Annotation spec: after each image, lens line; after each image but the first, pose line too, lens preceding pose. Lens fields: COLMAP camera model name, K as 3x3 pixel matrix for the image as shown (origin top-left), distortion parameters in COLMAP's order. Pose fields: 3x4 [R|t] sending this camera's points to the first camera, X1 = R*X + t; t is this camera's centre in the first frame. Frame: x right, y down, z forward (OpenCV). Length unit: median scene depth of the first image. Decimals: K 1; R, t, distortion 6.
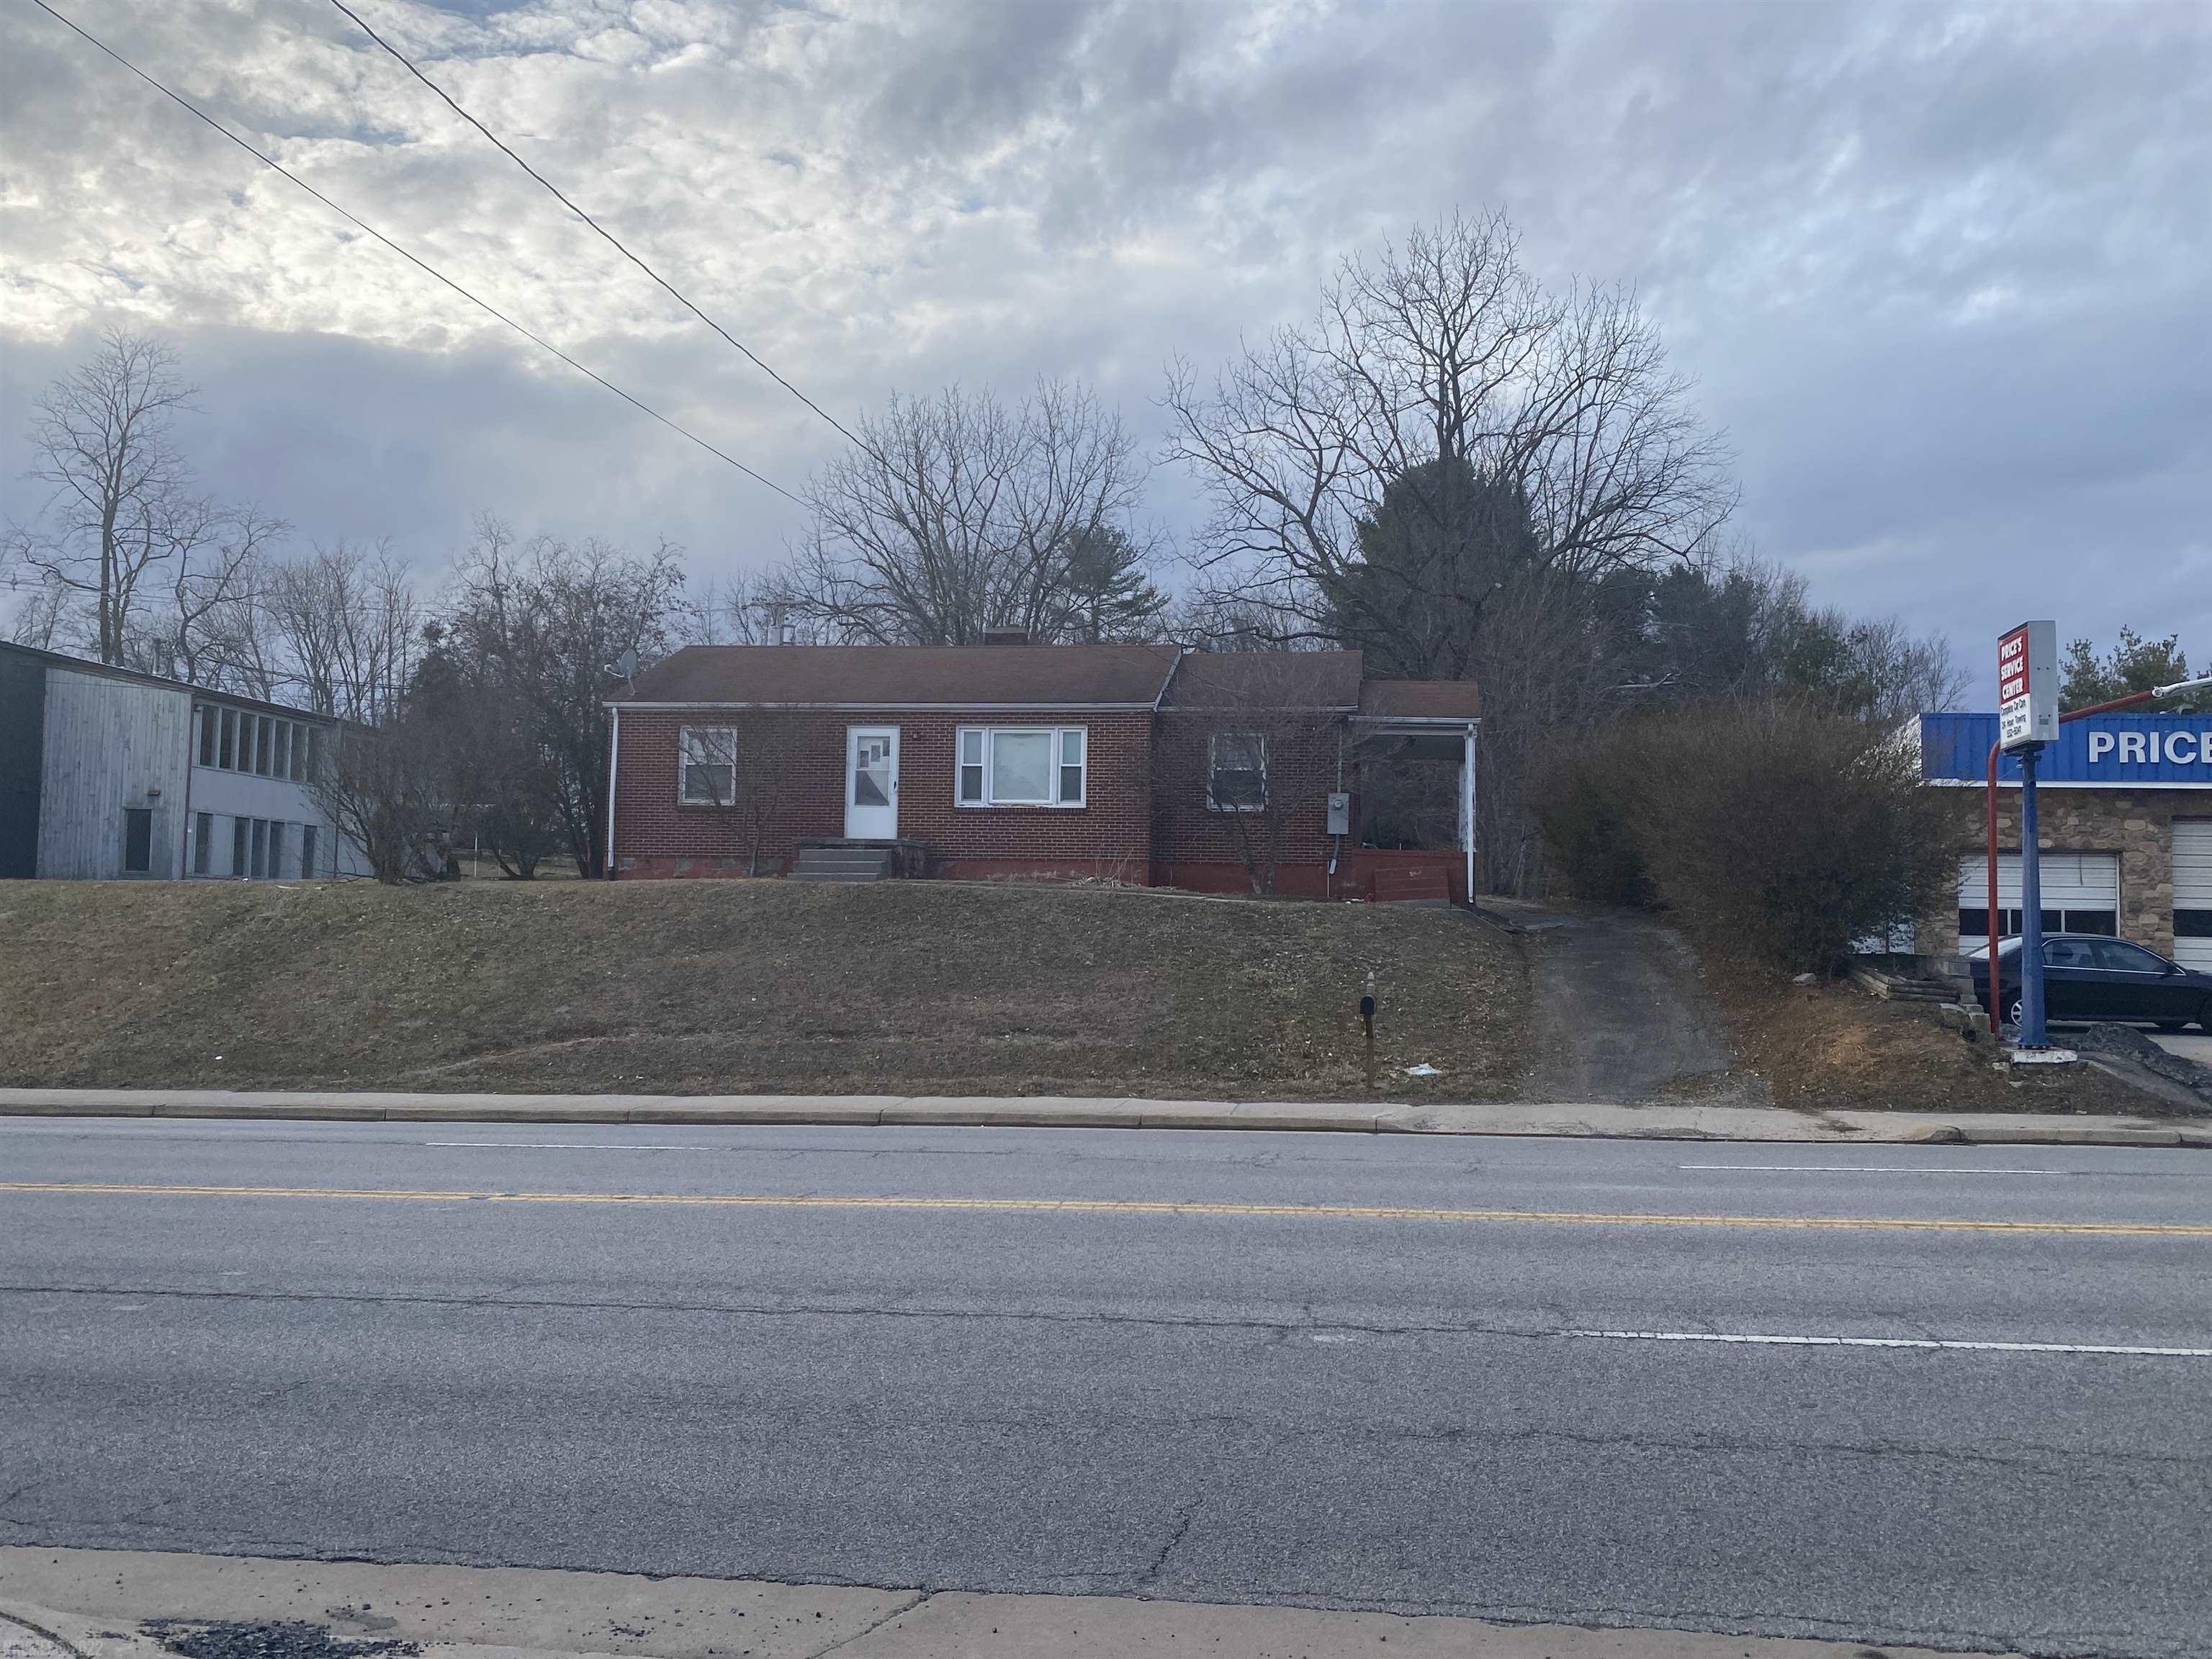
lens RADIAL K [[2049.0, 0, 1114.3], [0, 2049.0, 820.8], [0, 0, 1]] dist [0.027739, 0.010224]
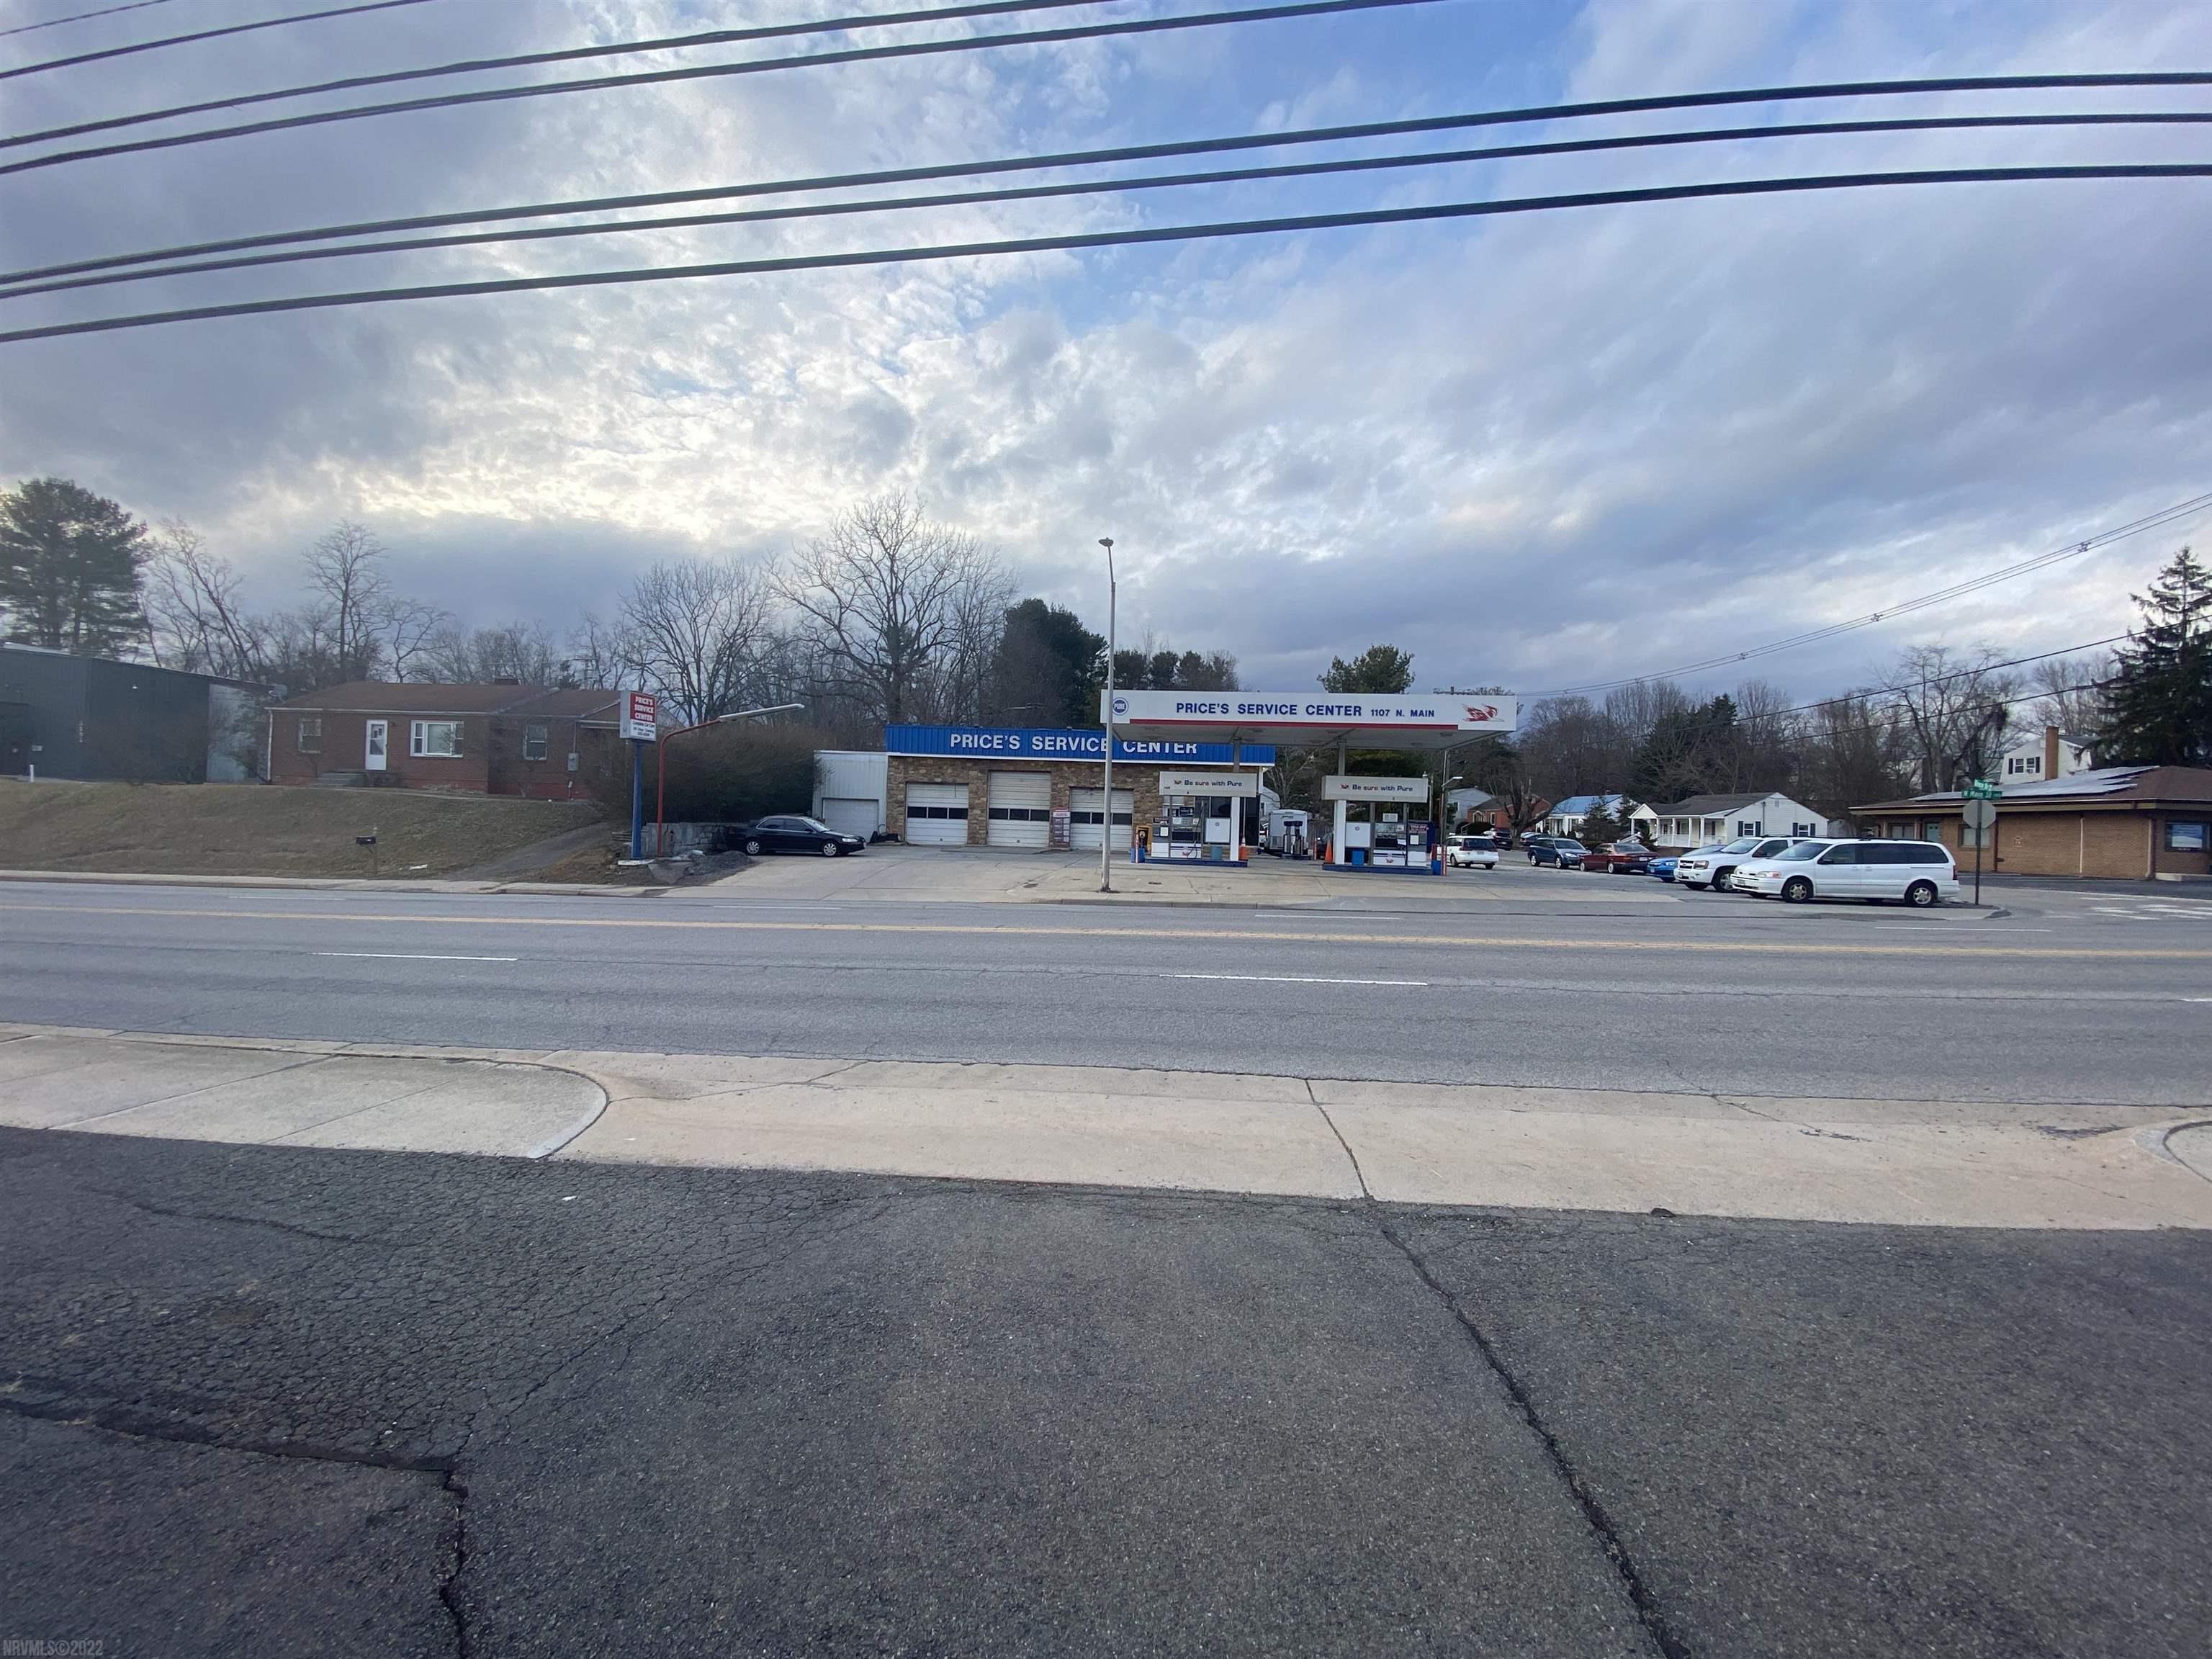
lens RADIAL K [[964.4, 0, 1159.3], [0, 964.4, 855.8], [0, 0, 1]] dist [0.007117, -0.008598]
pose [[0.996688, 0.010292, 0.080661, 0.690106], [-0.017971, 0.995309, 0.095058, -0.013672], [-0.079305, -0.096193, 0.992198, -0.179076]]
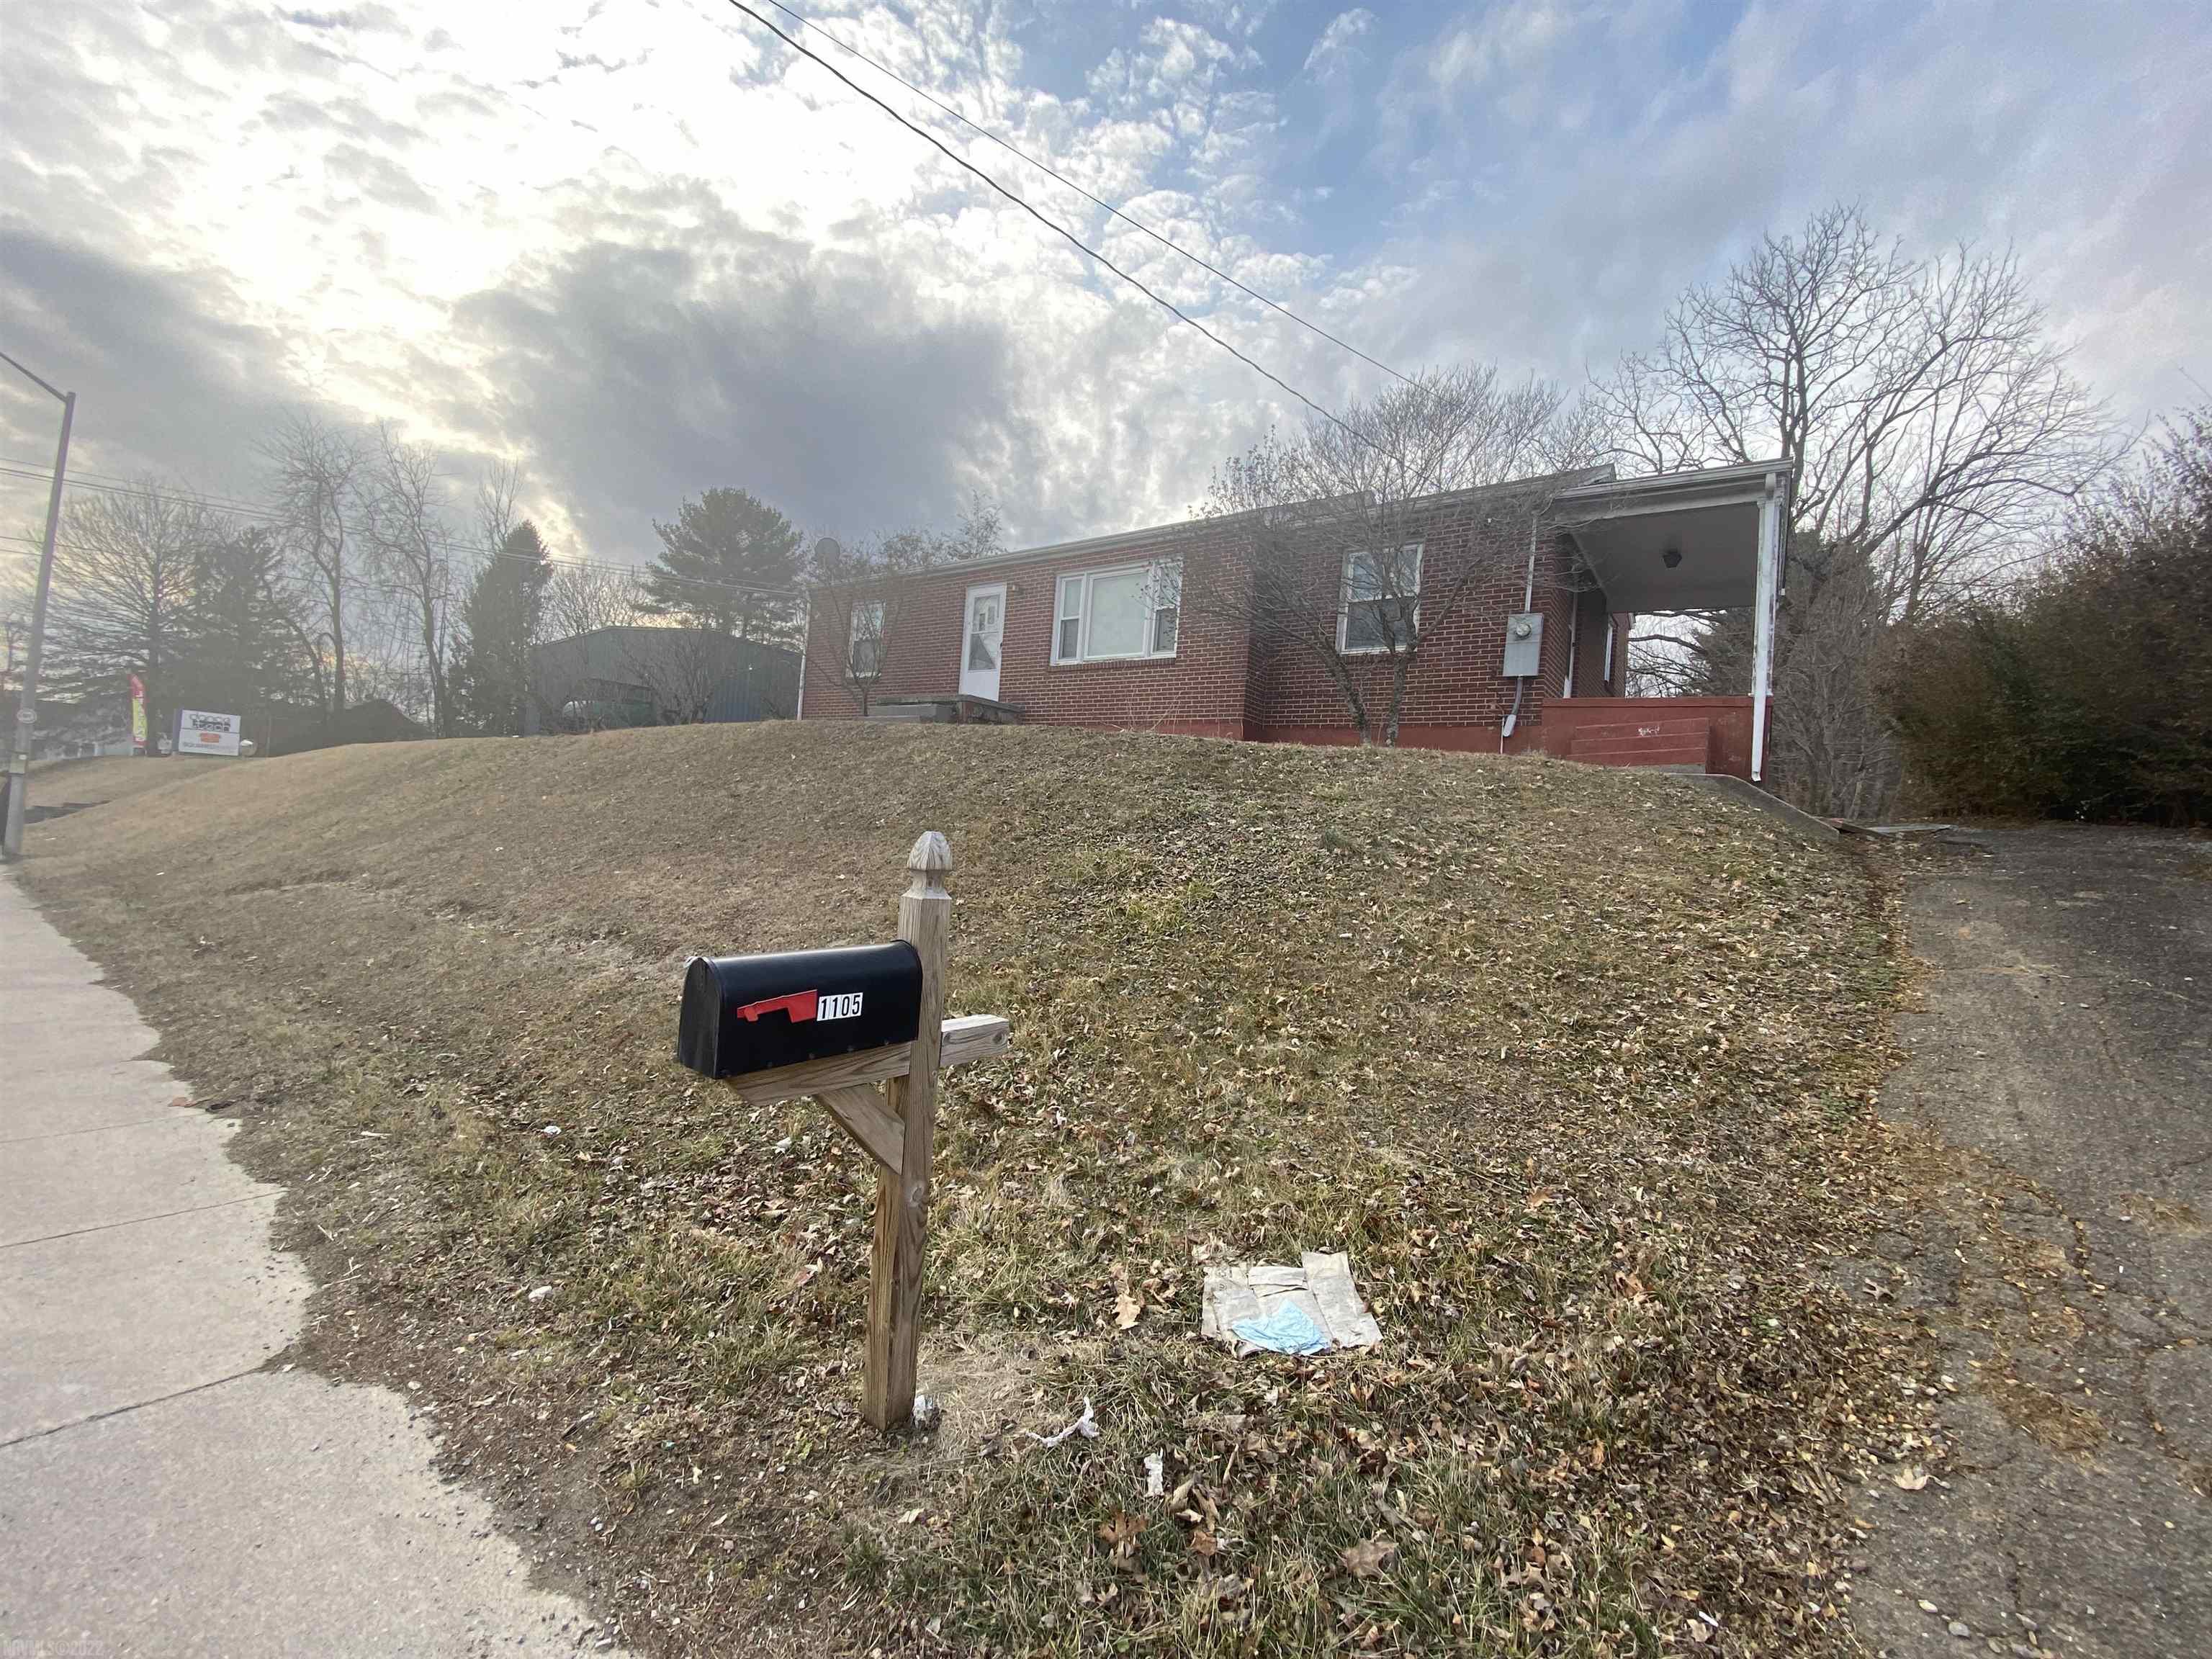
lens RADIAL K [[964.4, 0, 1092.8], [0, 964.4, 806.2], [0, 0, 1]] dist [0.007117, -0.008598]
pose [[0.888884, 0.027634, -0.457297, 0.127071], [-0.025647, 0.999615, 0.010555, 0.047672], [0.457413, 0.002346, 0.889251, 0.643437]]
